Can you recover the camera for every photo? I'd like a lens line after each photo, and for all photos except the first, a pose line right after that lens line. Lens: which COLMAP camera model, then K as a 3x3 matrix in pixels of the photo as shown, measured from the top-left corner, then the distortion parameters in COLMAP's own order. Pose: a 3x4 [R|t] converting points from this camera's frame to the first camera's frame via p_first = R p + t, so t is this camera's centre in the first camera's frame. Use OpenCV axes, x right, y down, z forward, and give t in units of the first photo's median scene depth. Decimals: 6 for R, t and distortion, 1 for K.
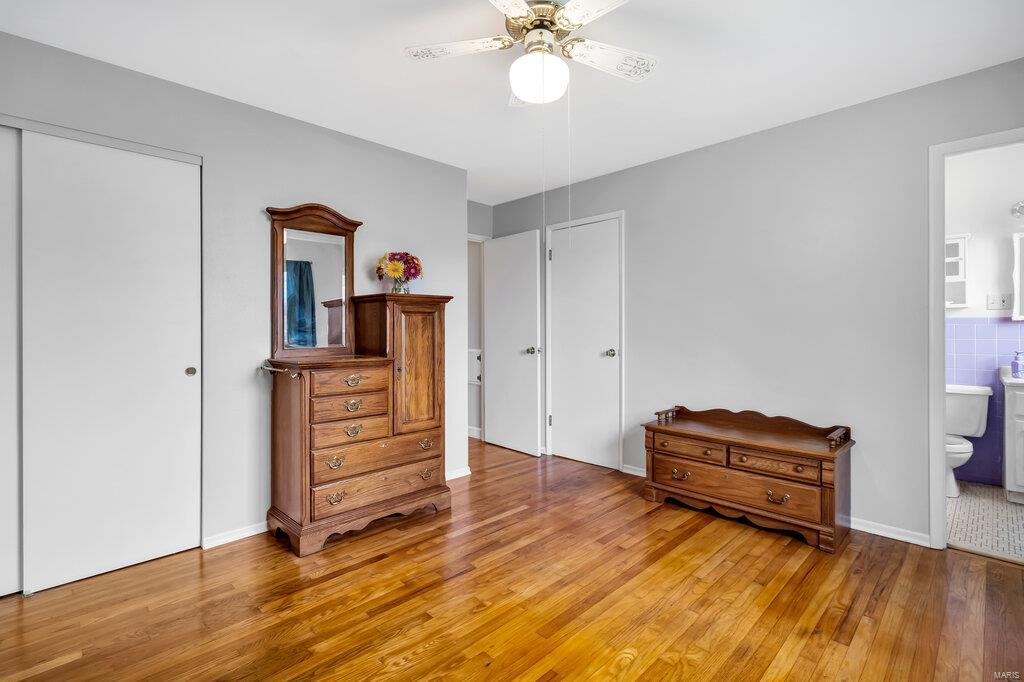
lens RADIAL K [[474.5, 0, 512.0], [0, 474.5, 341.0], [0, 0, 1]] dist [0.000103, -0.000116]
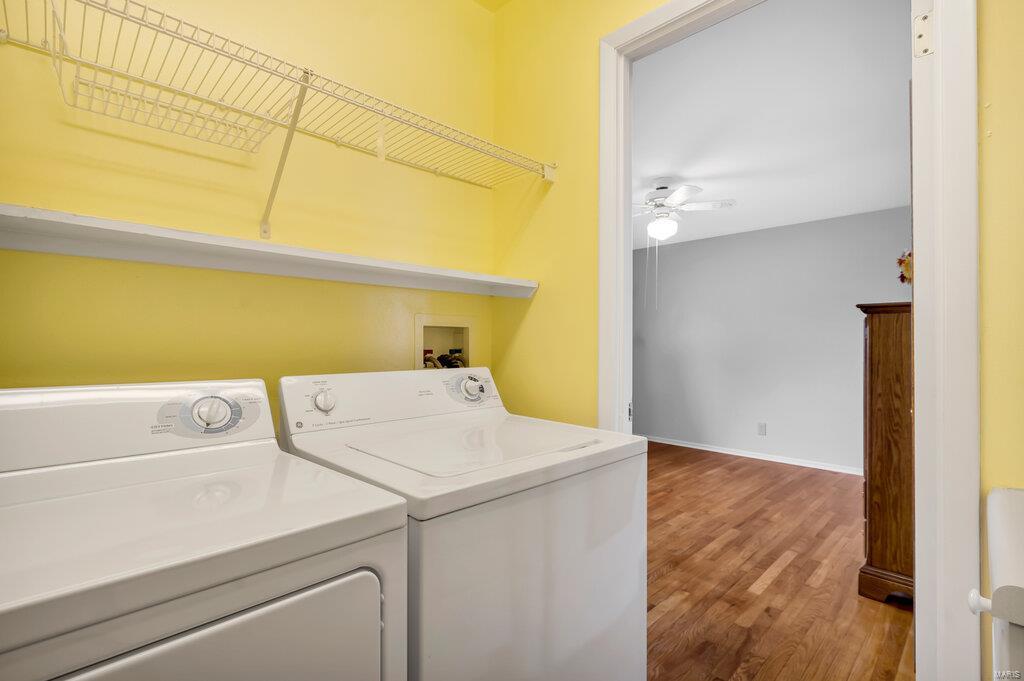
lens RADIAL K [[474.5, 0, 512.0], [0, 474.5, 340.5], [0, 0, 1]] dist [0.000103, -0.000116]
pose [[-0.999978, 0.006562, 0.001117, 0.480892], [0.006572, 0.999938, 0.009020, -0.060105], [-0.001058, 0.009027, -0.999959, 2.075007]]
